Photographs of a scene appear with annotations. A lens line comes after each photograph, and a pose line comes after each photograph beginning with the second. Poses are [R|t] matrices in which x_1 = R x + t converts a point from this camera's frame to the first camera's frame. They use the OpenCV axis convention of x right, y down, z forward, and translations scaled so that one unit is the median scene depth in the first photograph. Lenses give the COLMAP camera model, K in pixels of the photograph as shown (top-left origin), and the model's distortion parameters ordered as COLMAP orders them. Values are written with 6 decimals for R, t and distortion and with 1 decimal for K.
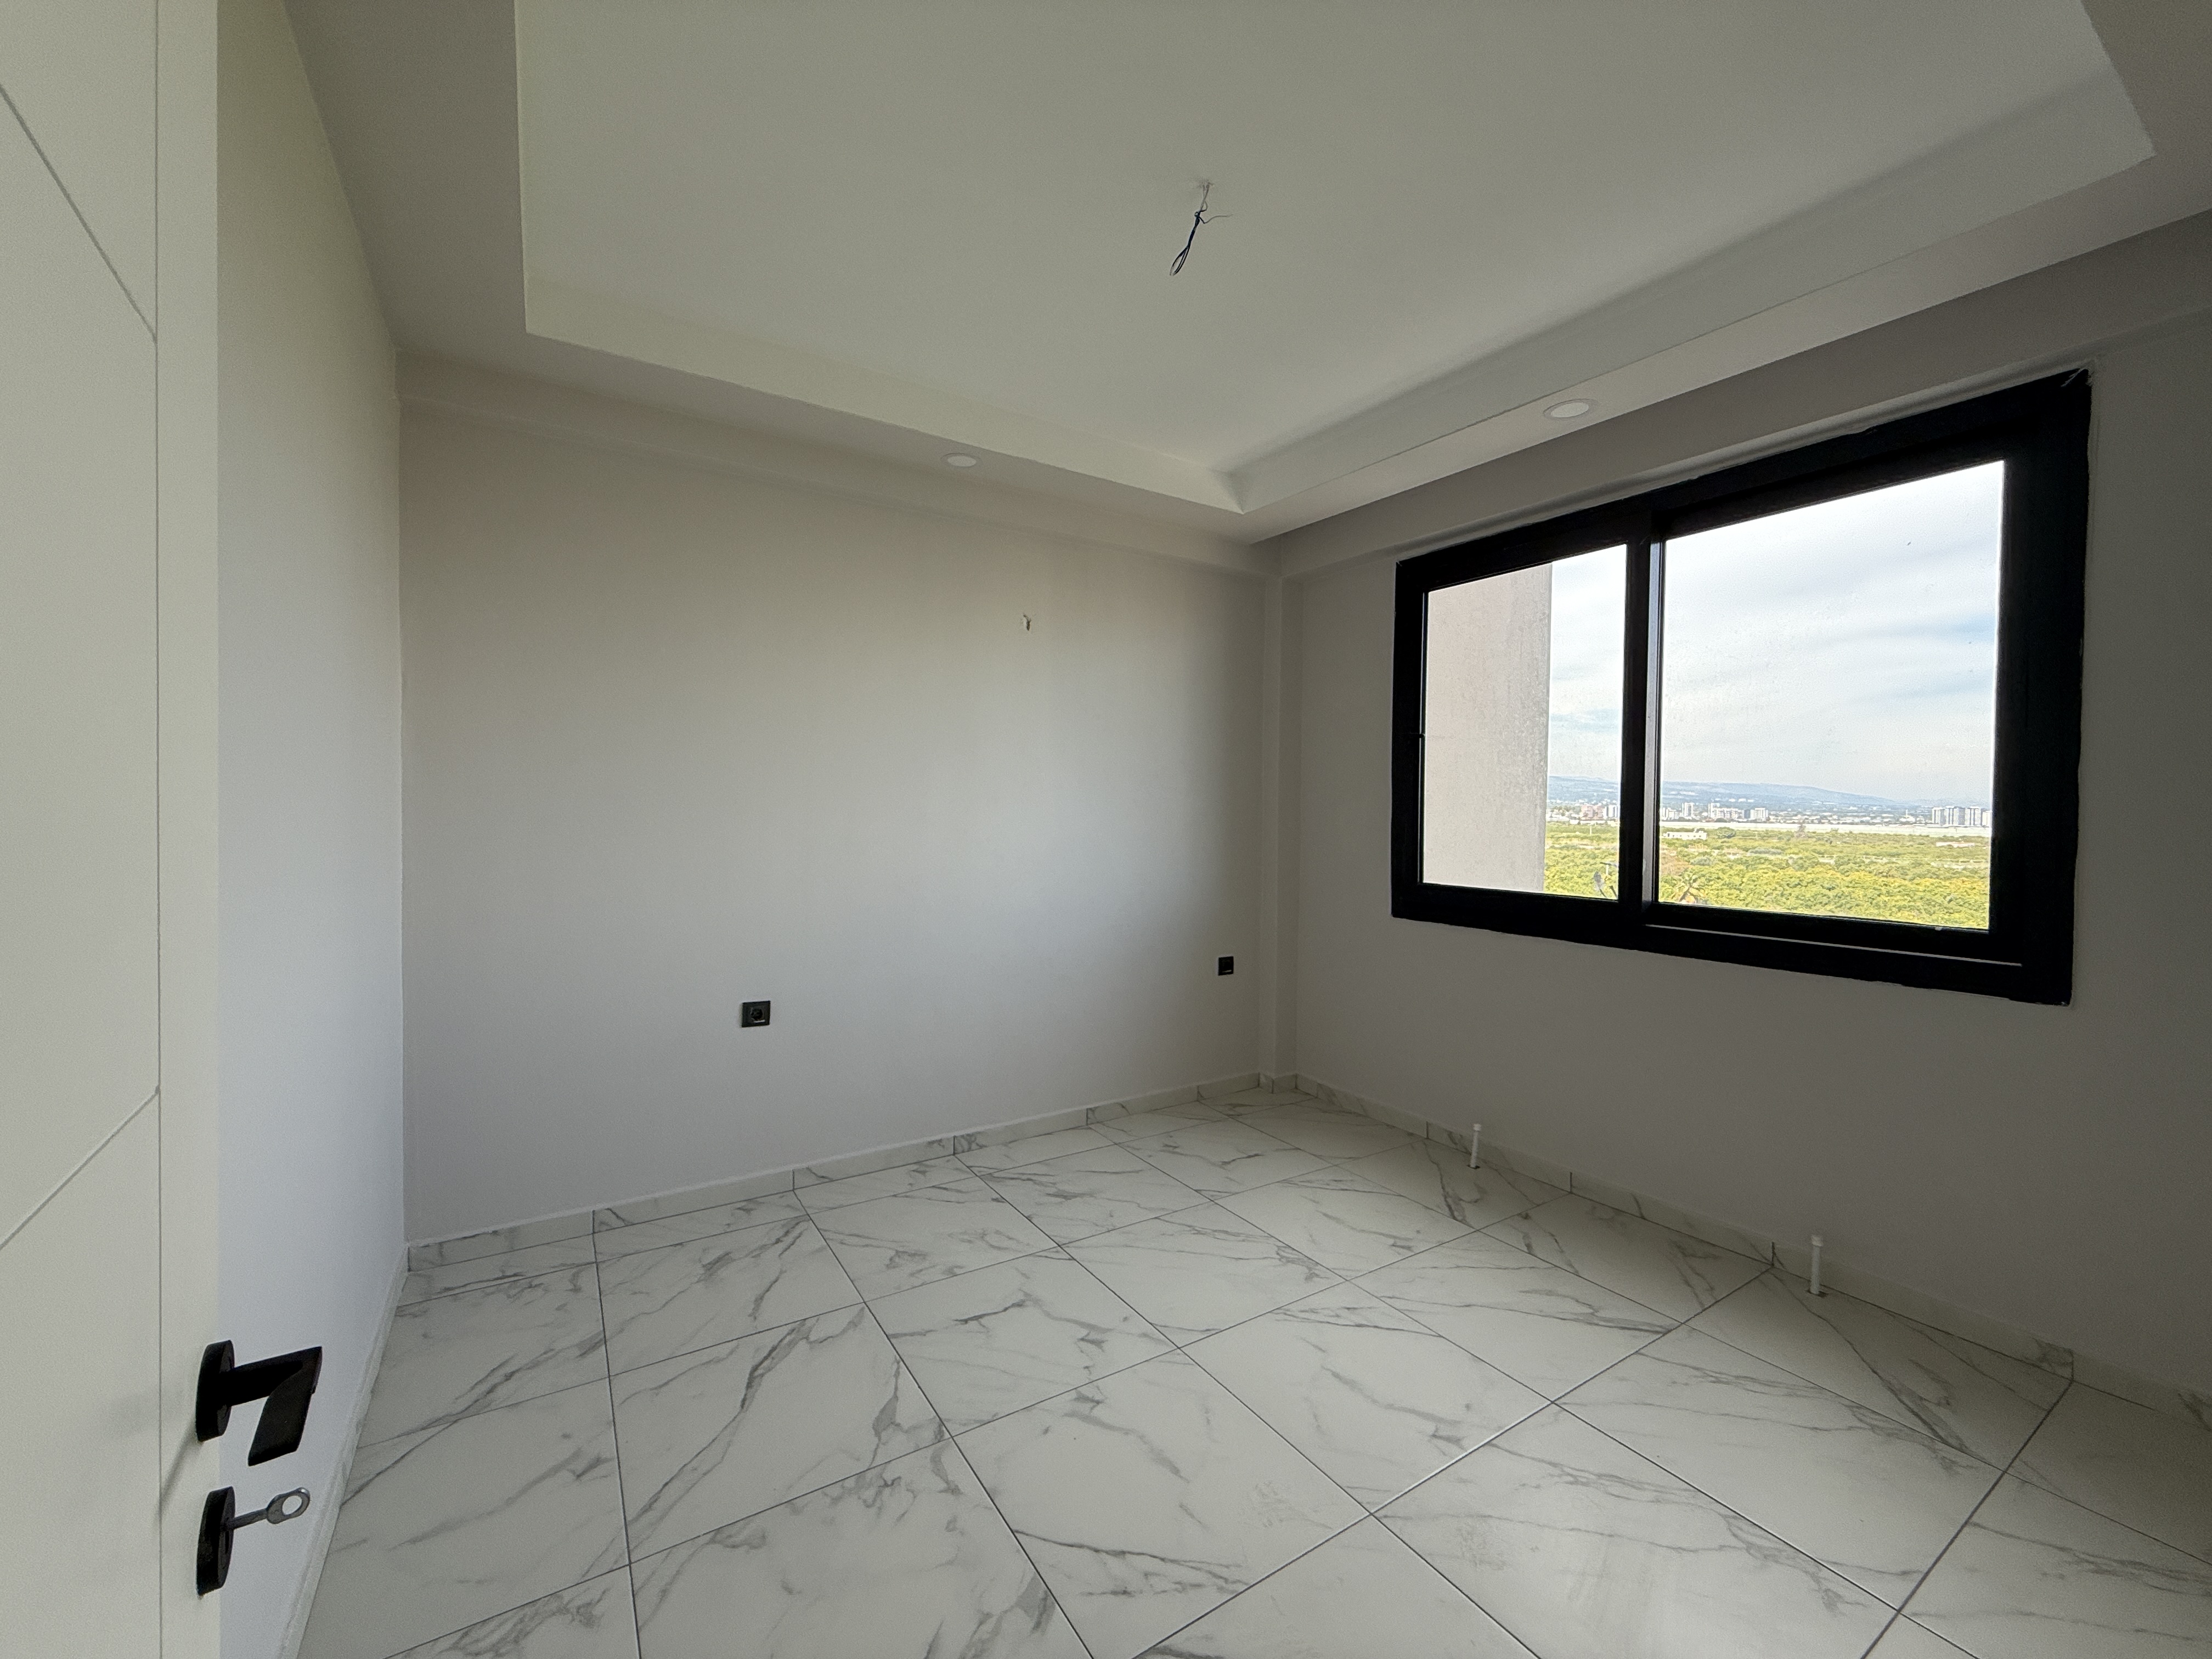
lens RADIAL K [[878.5, 0, 1100.0], [0, 878.5, 828.1], [0, 0, 1]] dist [0.001533, 0.000078]
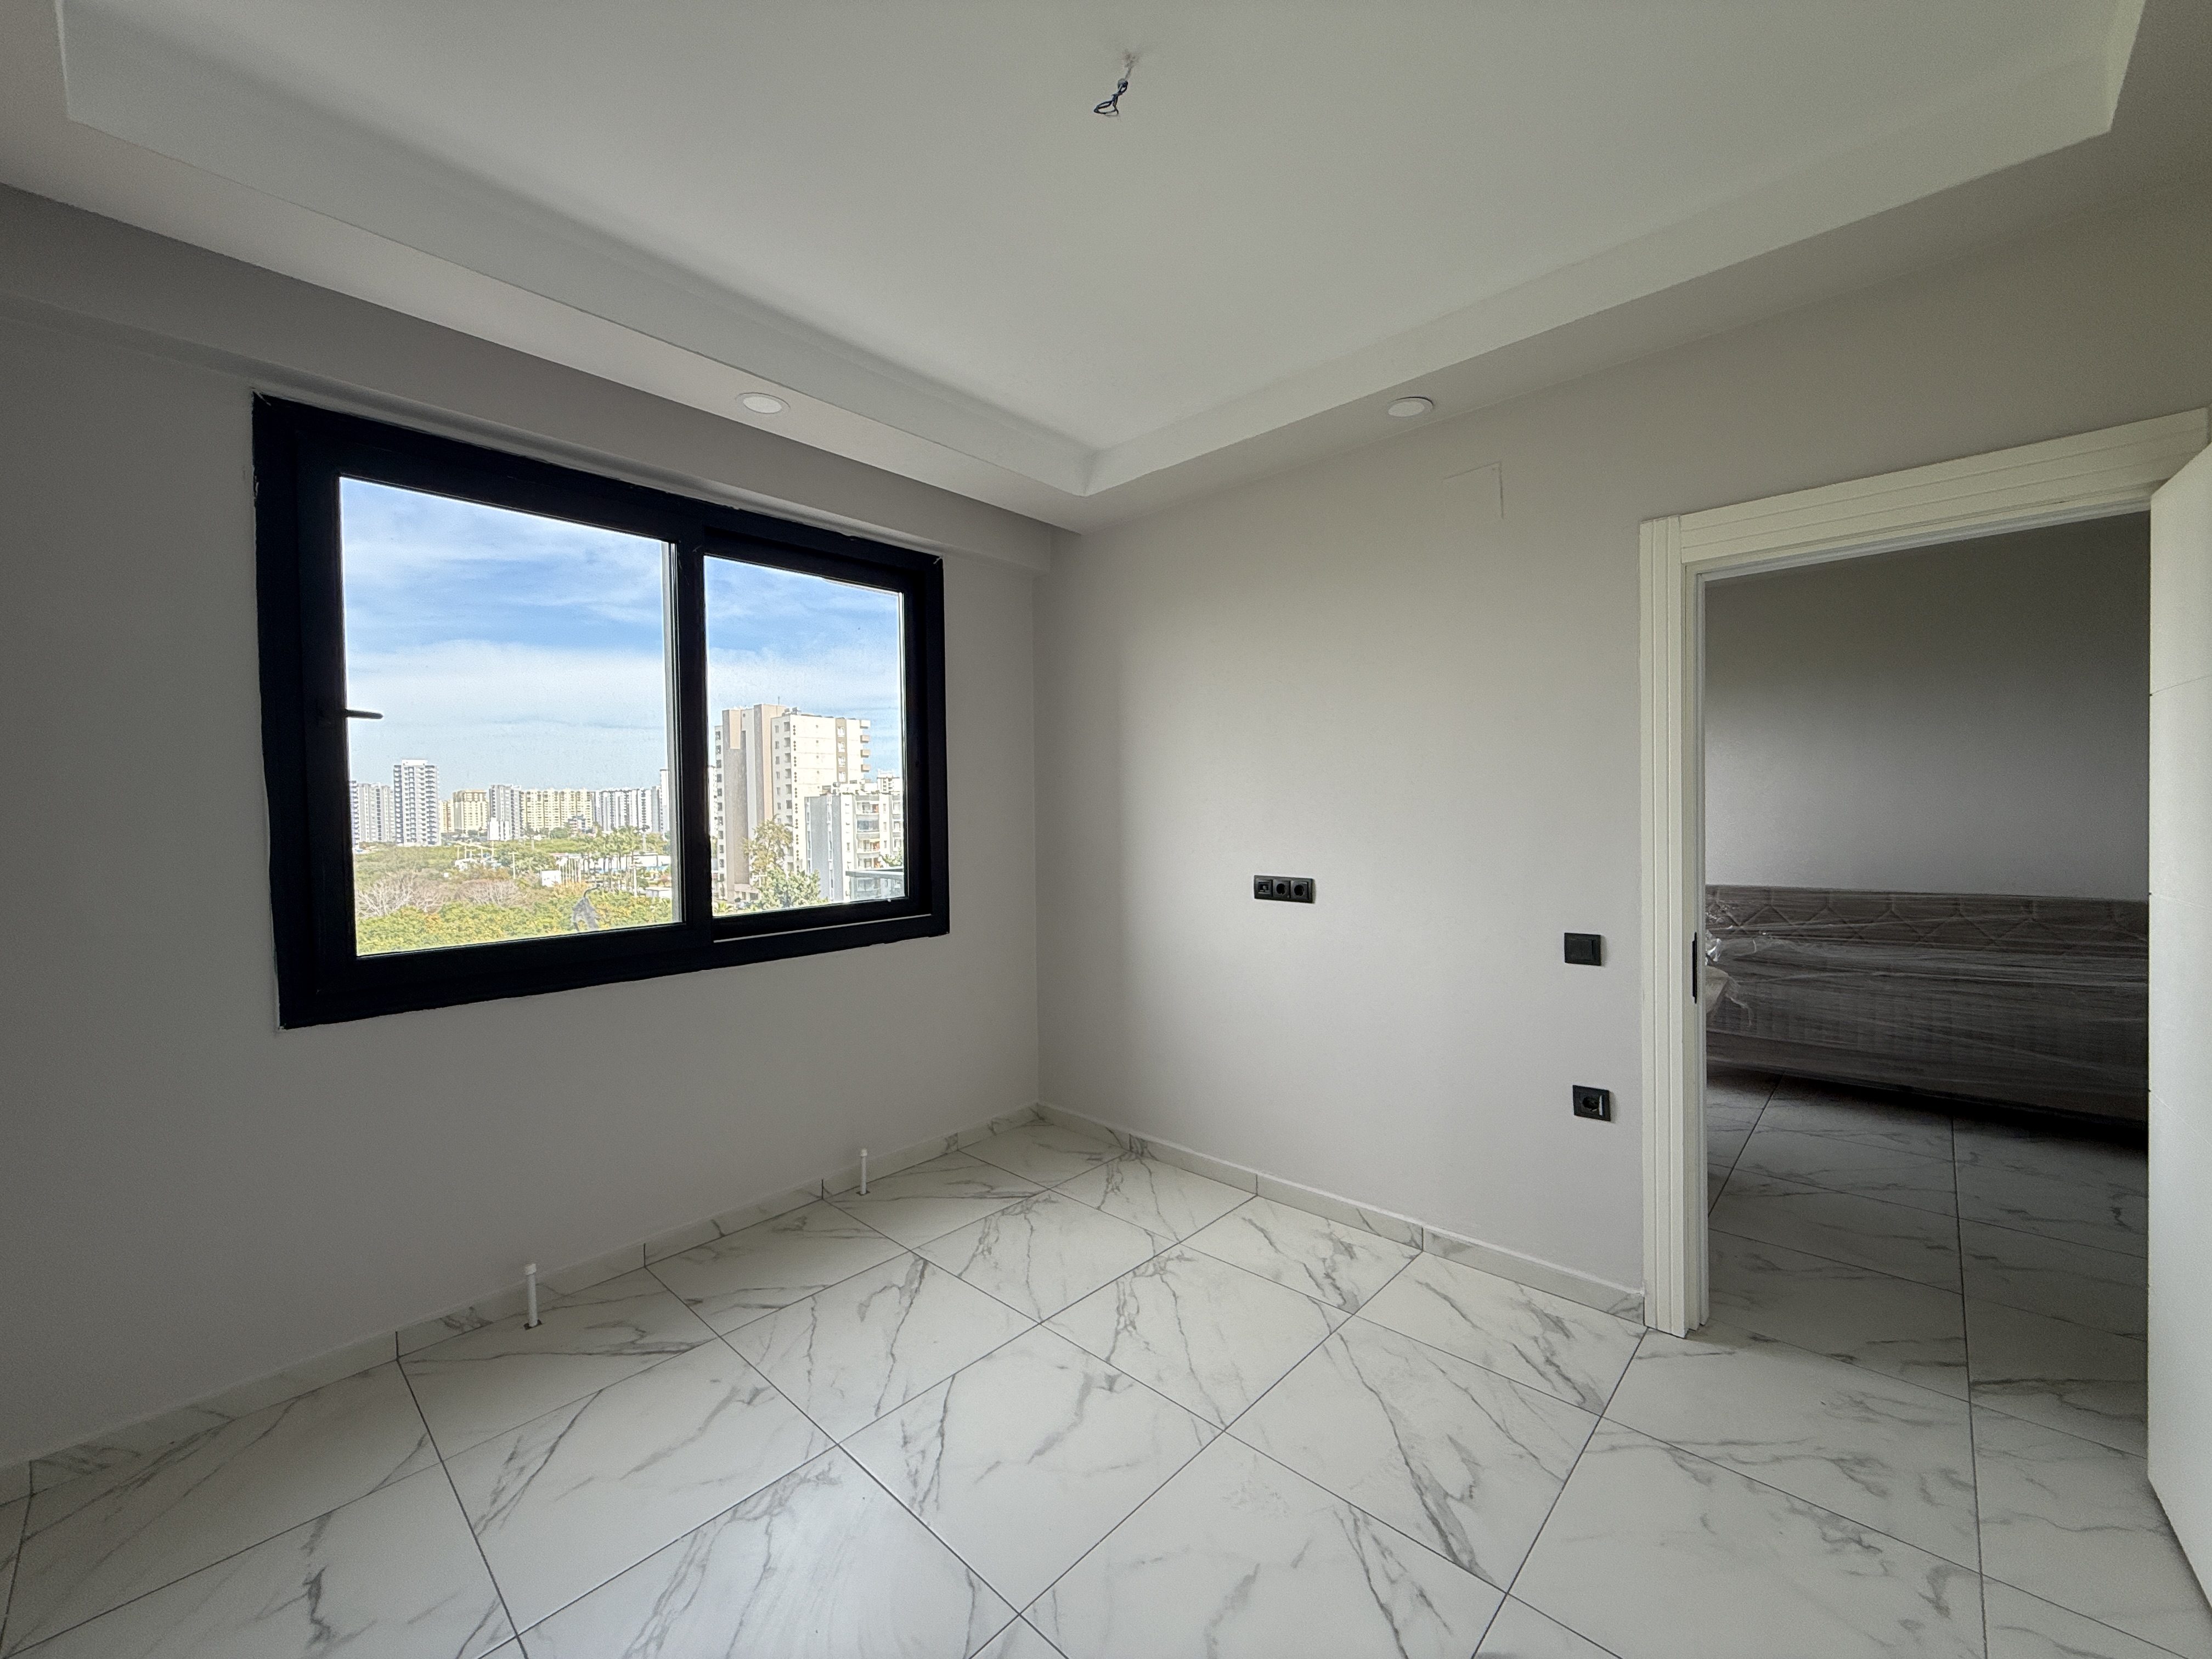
lens RADIAL K [[878.5, 0, 1100.0], [0, 878.5, 828.1], [0, 0, 1]] dist [0.001533, 0.000078]
pose [[-0.246505, -0.028891, 0.968711, -0.509923], [0.033877, 0.998688, 0.038405, -0.047356], [-0.968549, 0.042284, -0.245203, 0.949250]]
